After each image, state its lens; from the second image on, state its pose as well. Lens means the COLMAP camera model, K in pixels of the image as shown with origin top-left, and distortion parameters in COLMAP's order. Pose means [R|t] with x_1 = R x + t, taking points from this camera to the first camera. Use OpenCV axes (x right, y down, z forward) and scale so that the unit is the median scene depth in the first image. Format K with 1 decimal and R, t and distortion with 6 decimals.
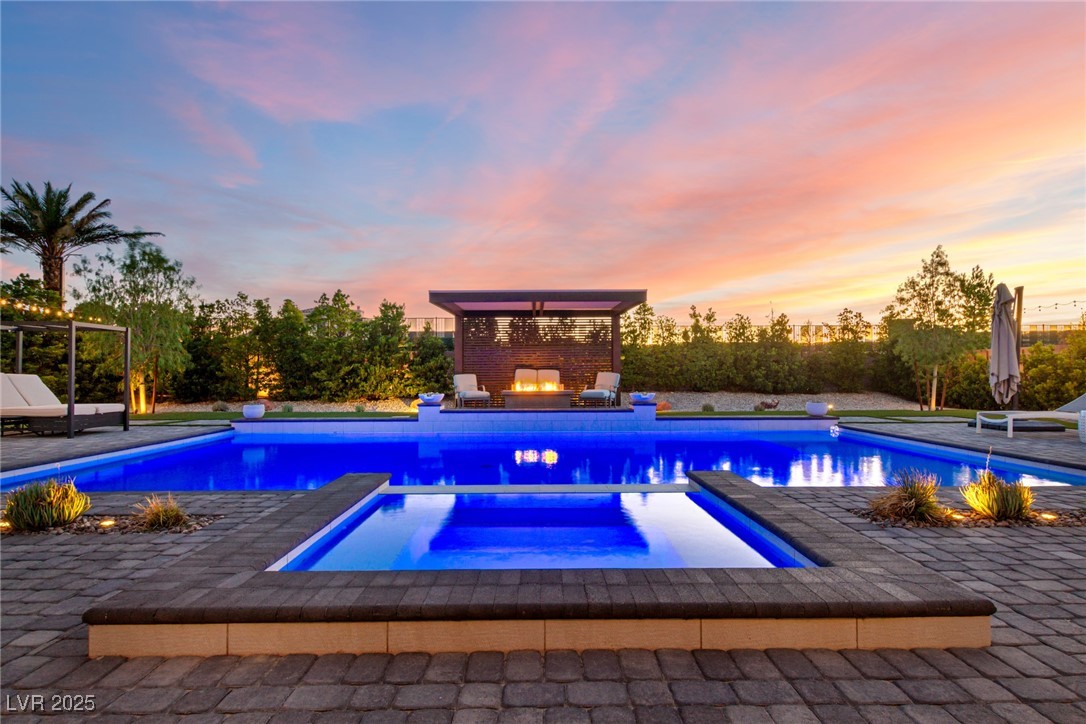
lens RADIAL K [[531.6, 0, 549.2], [0, 531.6, 369.4], [0, 0, 1]] dist [0.011564, -0.000131]
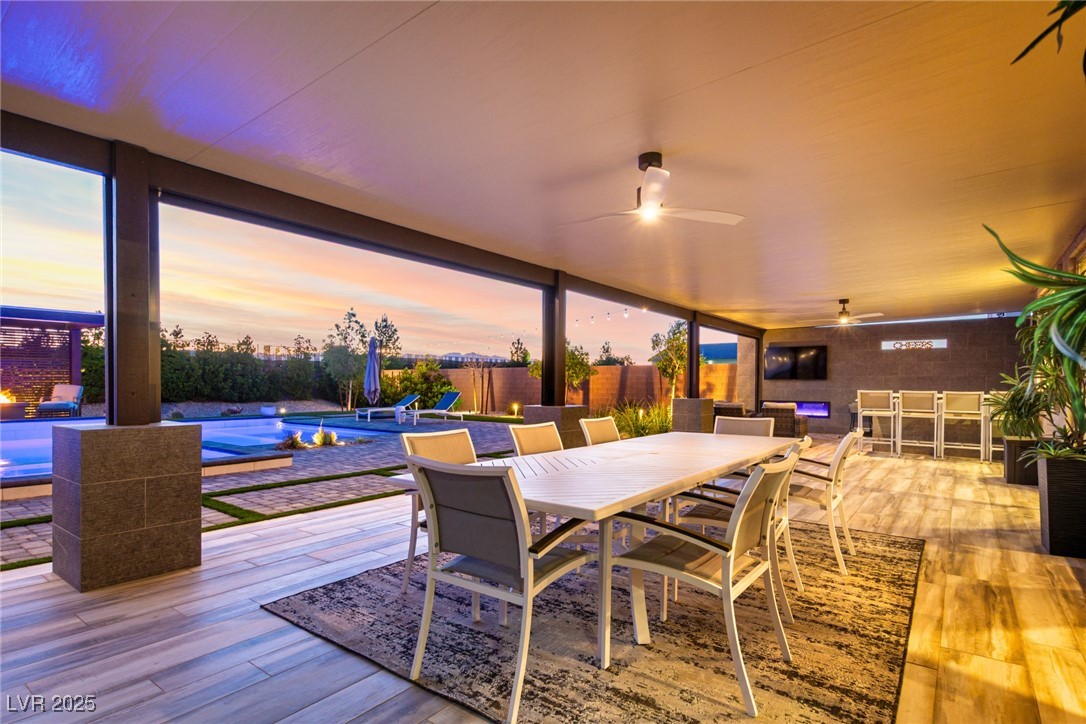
lens RADIAL K [[544.7, 0, 542.7], [0, 544.7, 388.4], [0, 0, 1]] dist [0.013304, 0.000349]
pose [[0.622401, -0.000286, 0.782698, -0.115210], [-0.013645, 0.999844, 0.011216, -0.008707], [-0.782579, -0.017661, 0.622300, -0.297389]]
